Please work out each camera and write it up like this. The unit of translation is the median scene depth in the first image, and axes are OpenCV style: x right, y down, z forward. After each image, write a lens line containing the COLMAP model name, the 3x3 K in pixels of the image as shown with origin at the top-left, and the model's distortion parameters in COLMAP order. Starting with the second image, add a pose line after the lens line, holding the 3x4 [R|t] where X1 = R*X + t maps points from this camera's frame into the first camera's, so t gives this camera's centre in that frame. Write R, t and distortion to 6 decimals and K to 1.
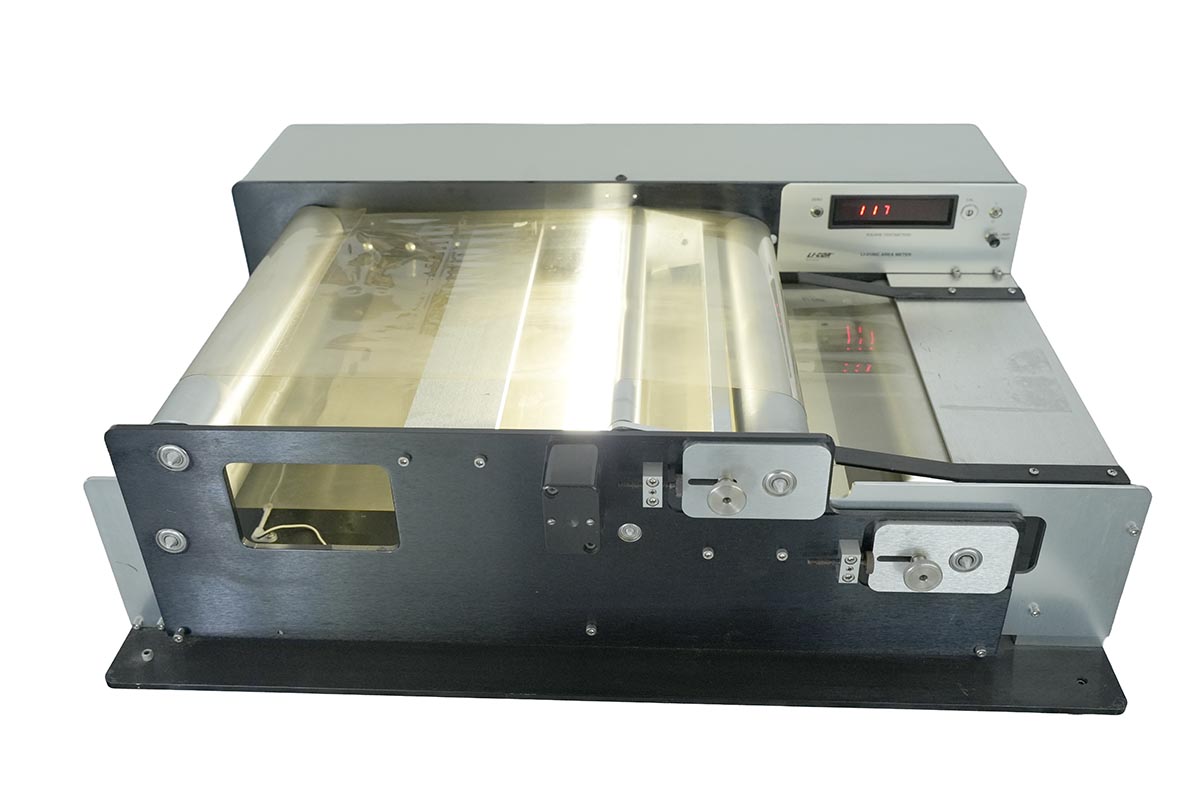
lens RADIAL K [[1111.5, 0, 600.0], [0, 1111.5, 400.0], [0, 0, 1]] dist [0.000409, -0.000032]
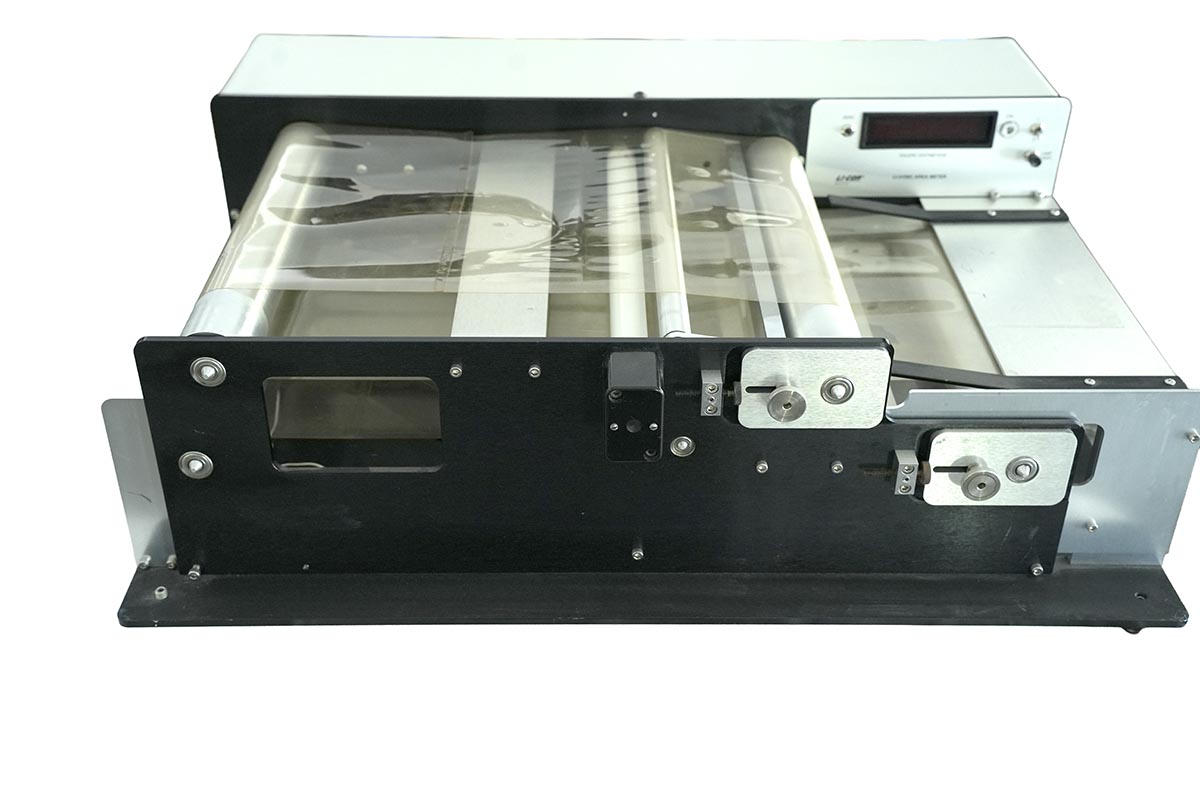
lens RADIAL K [[1363.9, 0, 600.0], [0, 1363.9, 400.0], [0, 0, 1]] dist [0.117503, 0.008715]
pose [[0.997756, -0.009632, 0.066255, -0.115242], [0.010057, 0.999931, -0.006089, 0.078339], [-0.066191, 0.006742, 0.997784, -0.180921]]
